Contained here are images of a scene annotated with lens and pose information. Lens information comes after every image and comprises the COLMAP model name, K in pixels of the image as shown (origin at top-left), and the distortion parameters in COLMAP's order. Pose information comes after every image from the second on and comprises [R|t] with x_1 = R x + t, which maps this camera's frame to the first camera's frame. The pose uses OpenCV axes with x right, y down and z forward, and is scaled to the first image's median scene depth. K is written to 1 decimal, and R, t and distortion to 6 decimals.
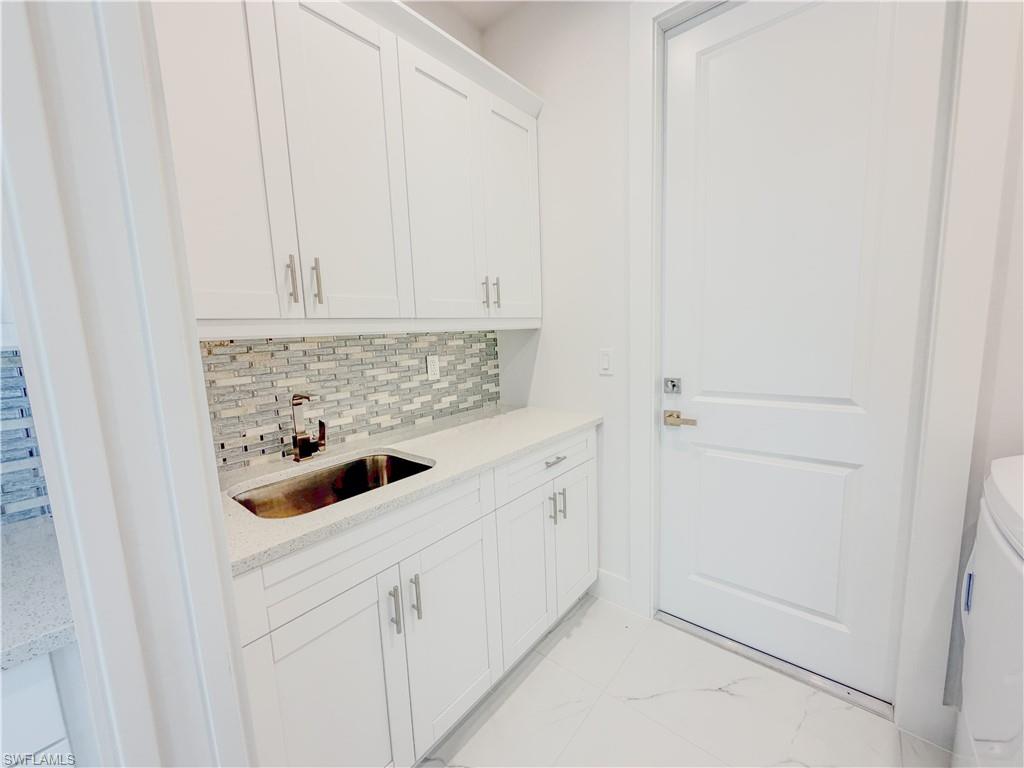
lens RADIAL K [[410.5, 0, 509.6], [0, 410.5, 385.3], [0, 0, 1]] dist [0.001122, -0.000230]
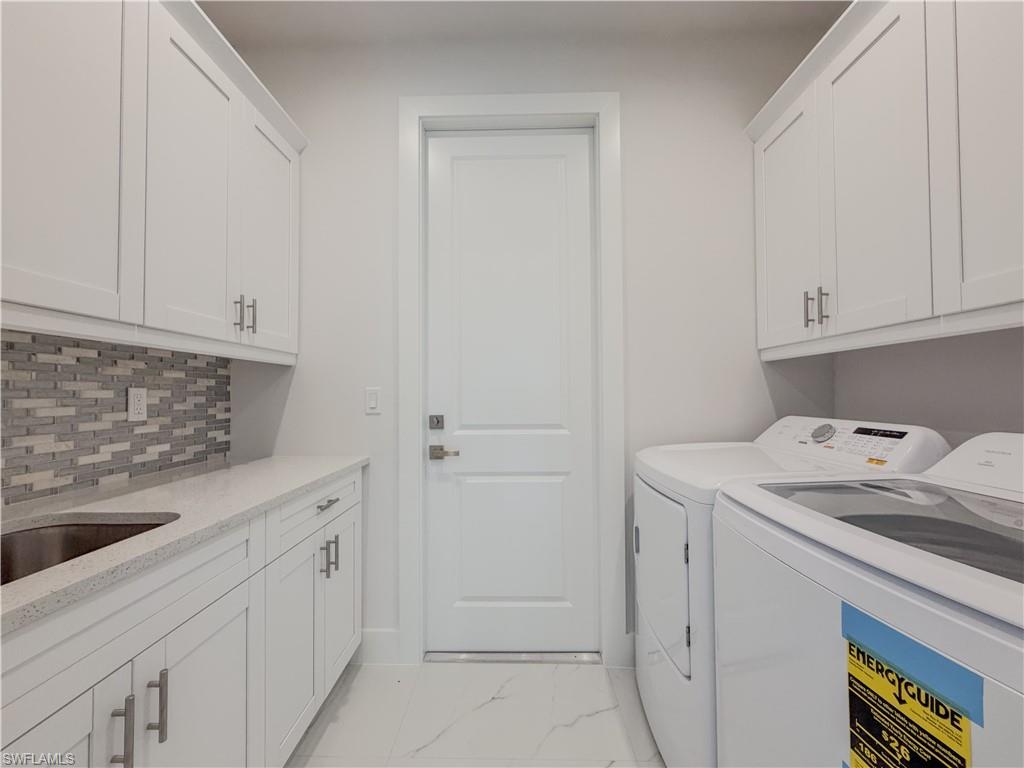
lens RADIAL K [[410.5, 0, 509.6], [0, 410.5, 385.3], [0, 0, 1]] dist [0.001122, -0.000230]
pose [[0.775720, 0.049466, 0.629136, -0.138867], [0.058920, 0.986892, -0.150243, 0.075414], [-0.628321, 0.153615, 0.762637, 0.021353]]
